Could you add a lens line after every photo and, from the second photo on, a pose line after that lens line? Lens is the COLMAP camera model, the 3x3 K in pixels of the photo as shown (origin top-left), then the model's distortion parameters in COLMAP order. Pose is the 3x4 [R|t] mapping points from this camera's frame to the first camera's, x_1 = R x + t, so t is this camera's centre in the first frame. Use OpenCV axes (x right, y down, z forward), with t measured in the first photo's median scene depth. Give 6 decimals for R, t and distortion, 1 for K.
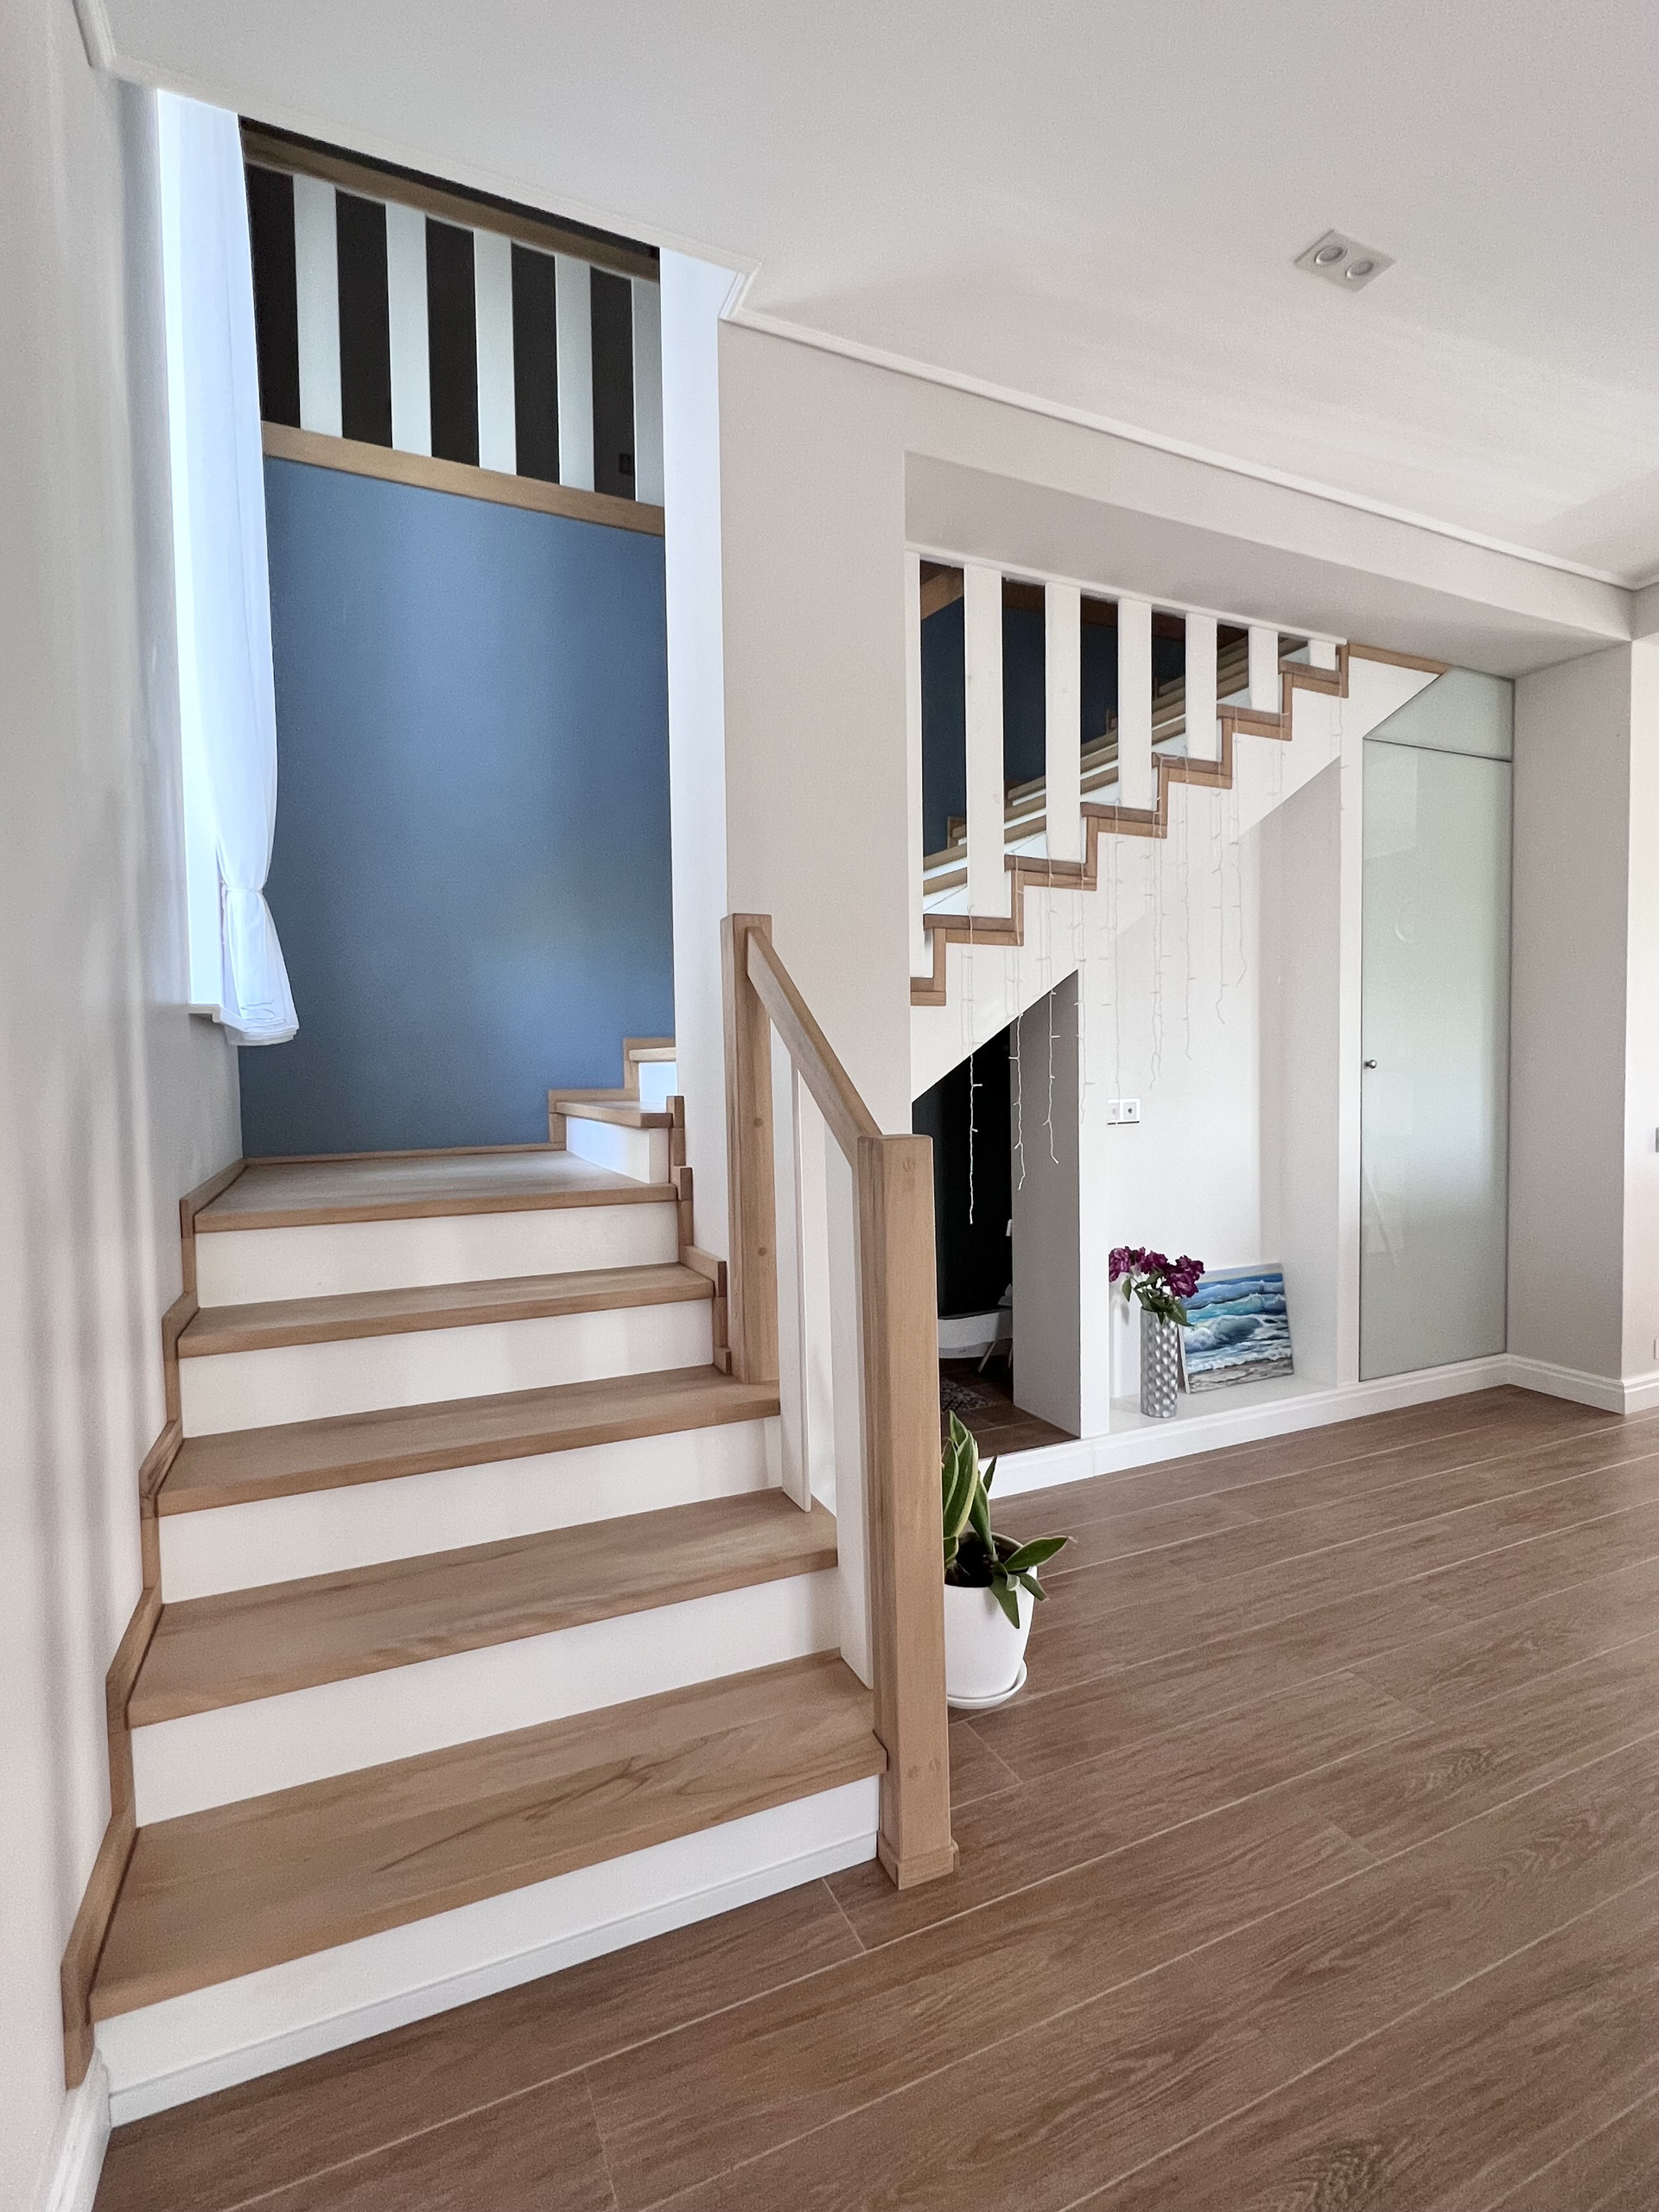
lens RADIAL K [[1084.1, 0, 829.5], [0, 1084.1, 1106.0], [0, 0, 1]] dist [0.013653, 0.000094]
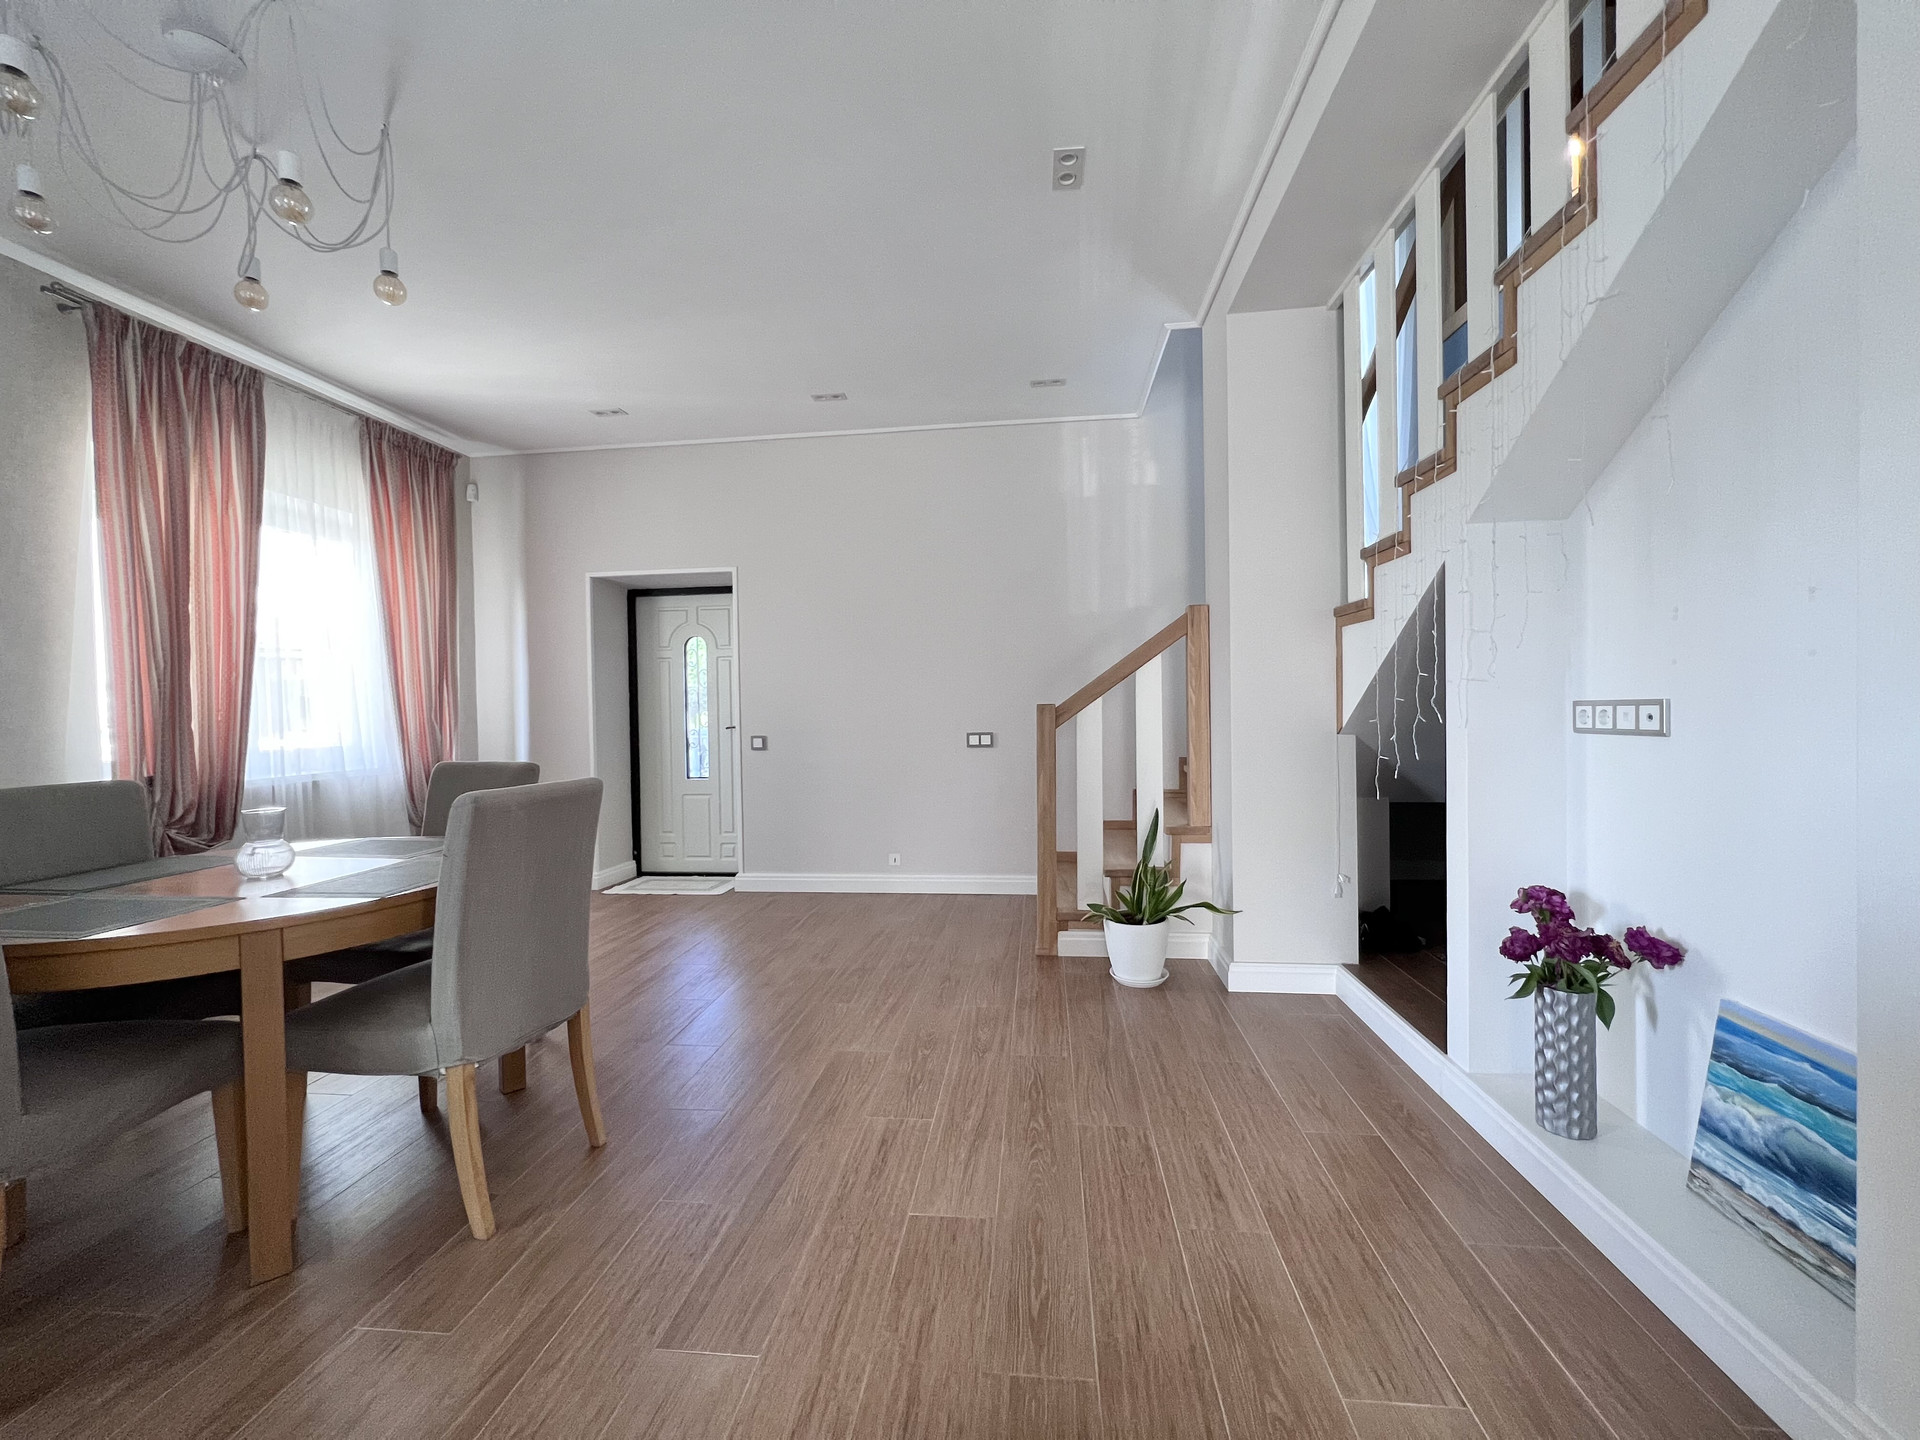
lens RADIAL K [[783.2, 0, 960.0], [0, 783.2, 720.0], [0, 0, 1]] dist [-0.000780, -0.000081]
pose [[-0.528632, 0.038567, -0.847975, 0.930029], [-0.006749, 0.998745, 0.049631, -0.015092], [0.848824, 0.031959, -0.527708, 0.899015]]
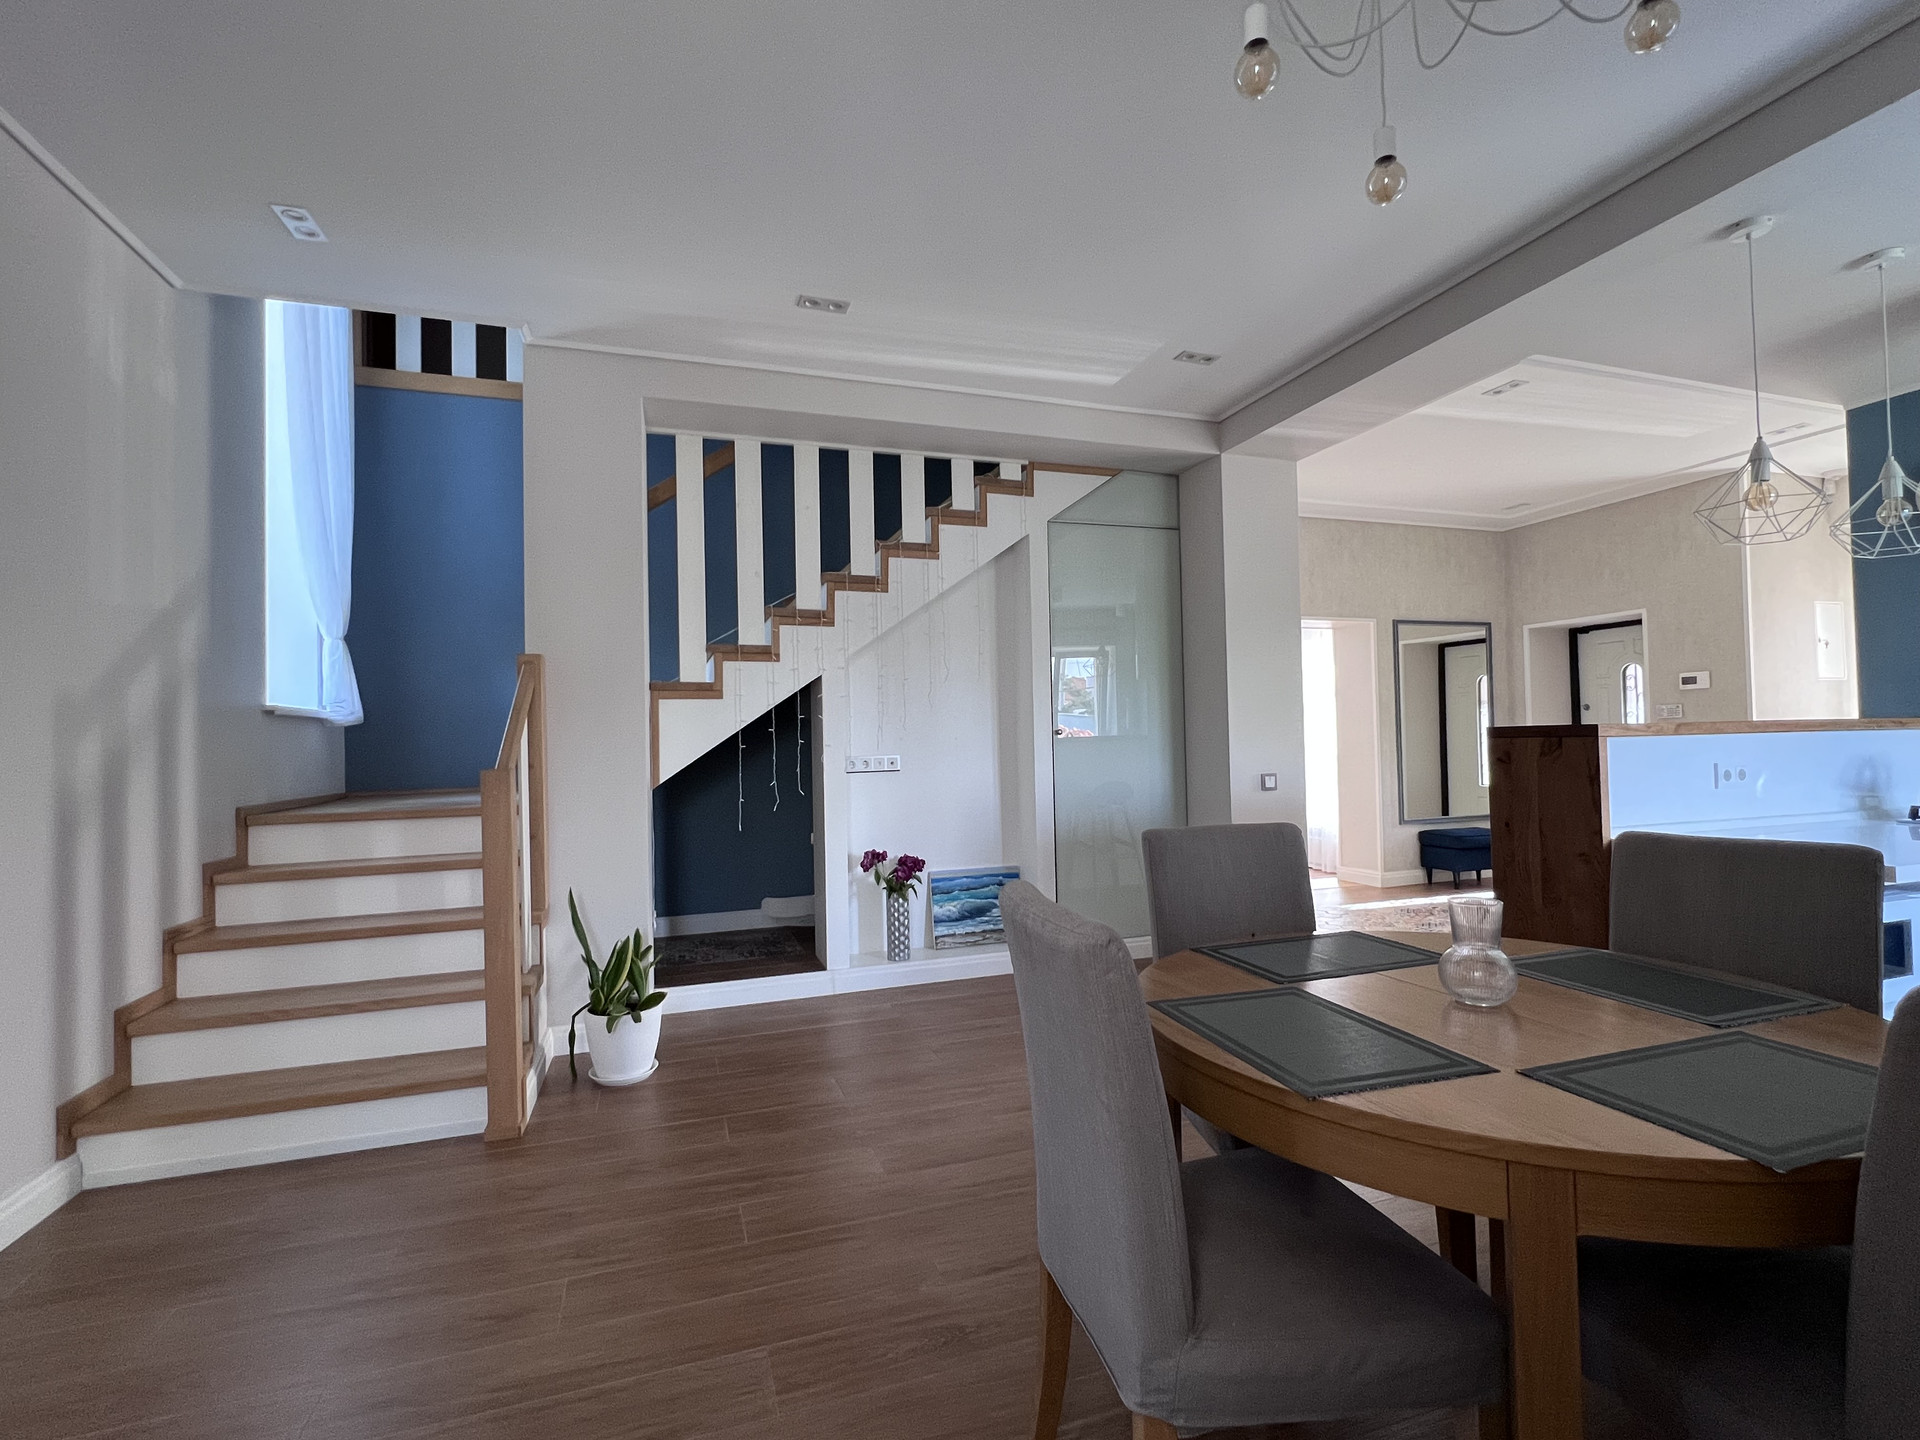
lens RADIAL K [[912.7, 0, 960.0], [0, 912.7, 720.0], [0, 0, 1]] dist [-0.000560, -0.000795]
pose [[0.994447, -0.009422, -0.104813, 0.515710], [0.003508, 0.998398, -0.056467, 0.016457], [0.105177, 0.055786, 0.992888, -0.291069]]
